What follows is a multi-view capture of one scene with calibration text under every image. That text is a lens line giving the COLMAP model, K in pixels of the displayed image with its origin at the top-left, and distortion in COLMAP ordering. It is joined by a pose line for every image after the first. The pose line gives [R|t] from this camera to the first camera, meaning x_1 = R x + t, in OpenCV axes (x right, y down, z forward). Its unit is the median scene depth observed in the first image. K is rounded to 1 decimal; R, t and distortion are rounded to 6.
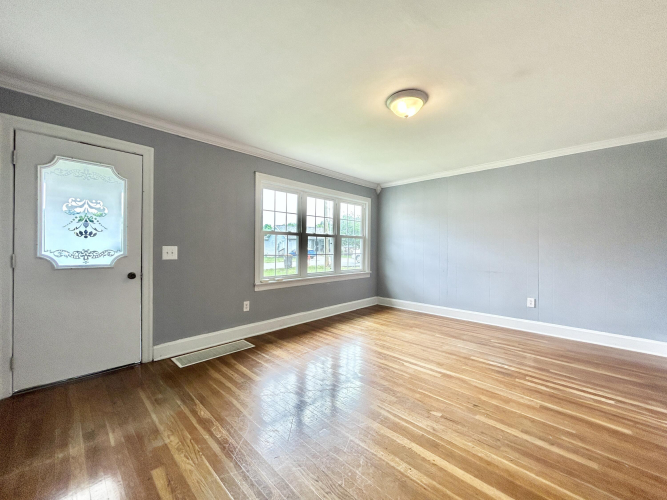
lens RADIAL K [[268.2, 0, 330.1], [0, 268.2, 247.8], [0, 0, 1]] dist [-0.001869, 0.000355]
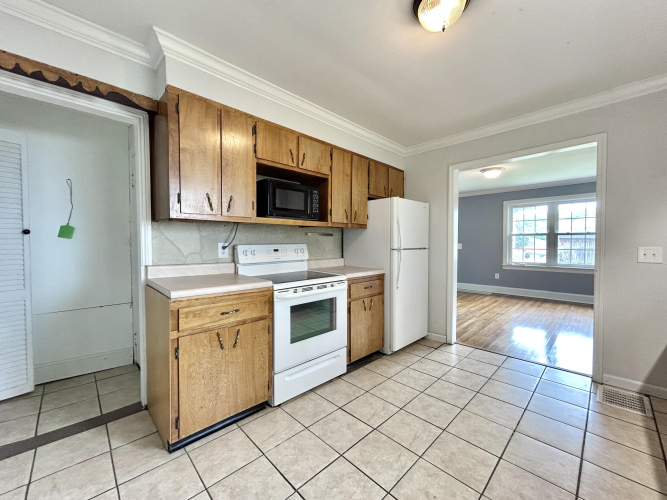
lens RADIAL K [[268.2, 0, 330.1], [0, 268.2, 247.8], [0, 0, 1]] dist [-0.001869, 0.000355]
pose [[-0.024015, 0.011862, -0.999641, 1.783282], [-0.000804, 0.999929, 0.011885, 0.003539], [0.999711, 0.001089, -0.024004, -0.114464]]
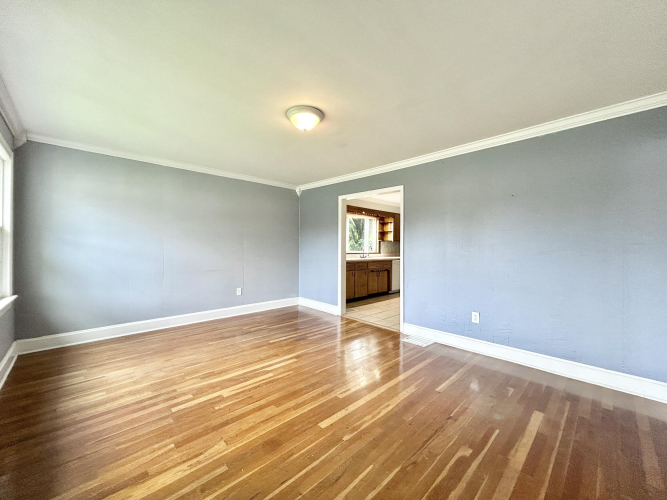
lens RADIAL K [[268.2, 0, 330.1], [0, 268.2, 247.8], [0, 0, 1]] dist [-0.001869, 0.000355]
pose [[0.028058, -0.009598, 0.999560, -0.616030], [-0.005195, 0.999939, 0.009747, -0.020228], [-0.999593, -0.005466, 0.028006, 0.668474]]
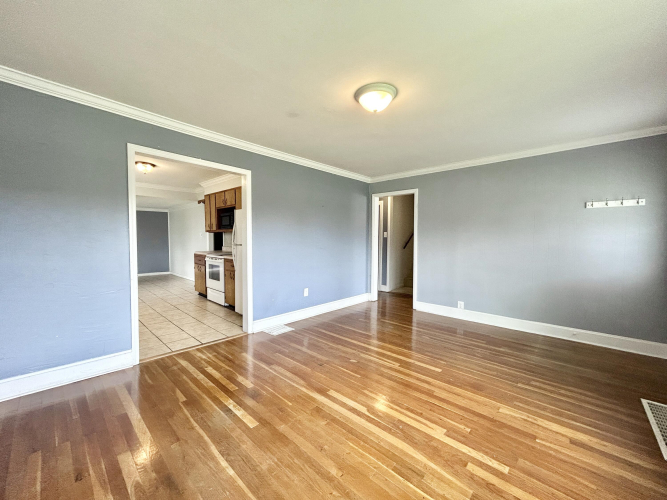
lens RADIAL K [[268.2, 0, 330.1], [0, 268.2, 247.8], [0, 0, 1]] dist [-0.001869, 0.000355]
pose [[-0.999509, -0.013758, -0.028149, 0.359595], [-0.014706, 0.999322, 0.033741, -0.021576], [0.027665, 0.034138, -0.999034, 1.524190]]
